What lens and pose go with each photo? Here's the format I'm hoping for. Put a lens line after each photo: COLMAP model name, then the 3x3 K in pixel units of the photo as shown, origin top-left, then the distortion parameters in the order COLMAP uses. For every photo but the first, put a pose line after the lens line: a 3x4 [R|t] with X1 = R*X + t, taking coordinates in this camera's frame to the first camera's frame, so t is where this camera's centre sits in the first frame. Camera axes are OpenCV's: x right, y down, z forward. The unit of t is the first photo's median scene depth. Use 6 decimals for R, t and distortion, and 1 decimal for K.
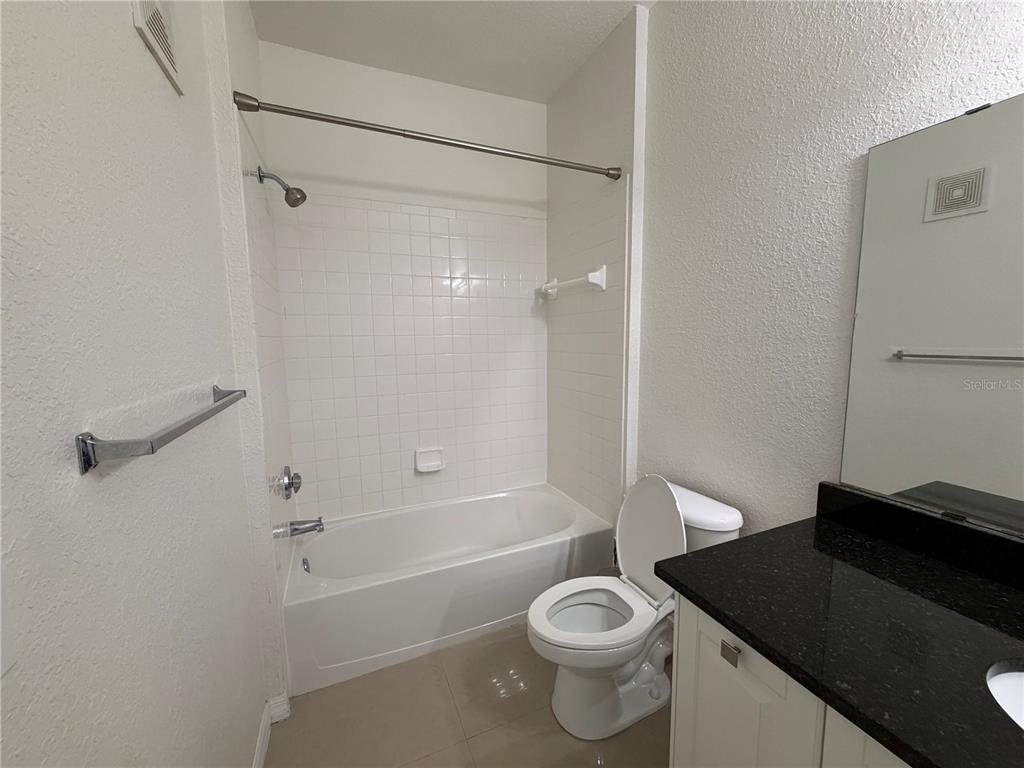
lens RADIAL K [[409.9, 0, 510.8], [0, 409.9, 383.8], [0, 0, 1]] dist [0.003555, 0.000086]
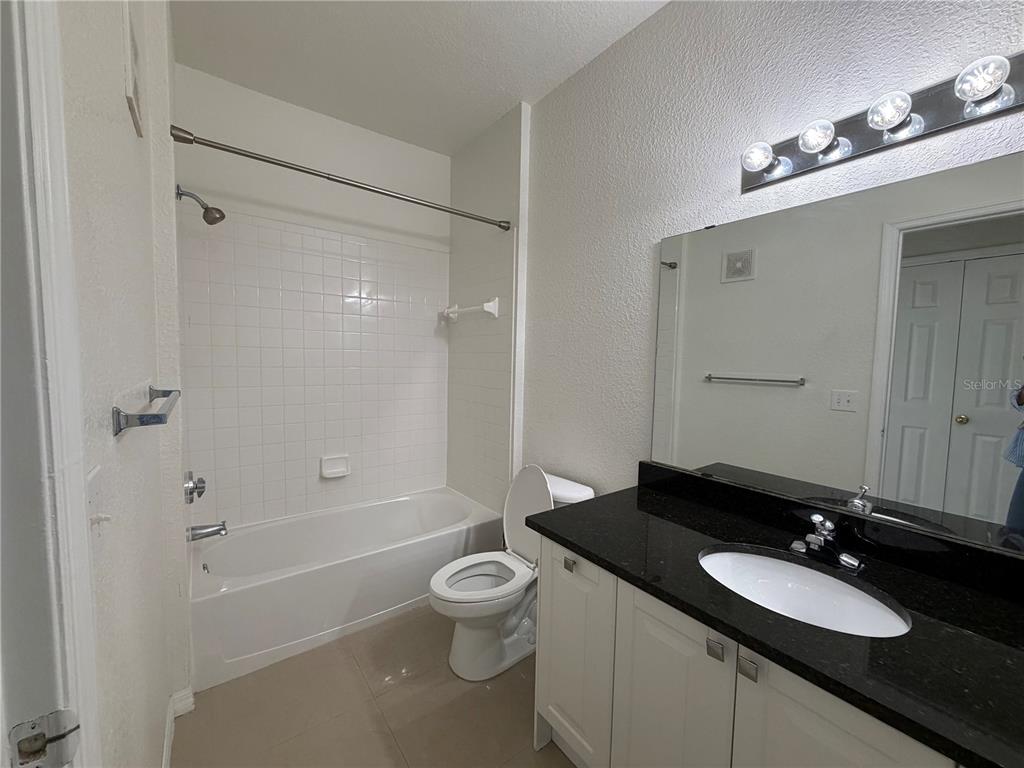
lens RADIAL K [[409.9, 0, 511.8], [0, 409.9, 387.0], [0, 0, 1]] dist [0.003555, 0.000086]
pose [[0.969587, 0.016218, 0.244210, -0.025538], [-0.006143, 0.999101, -0.041957, 0.031542], [-0.244671, 0.039181, 0.968814, -0.211261]]
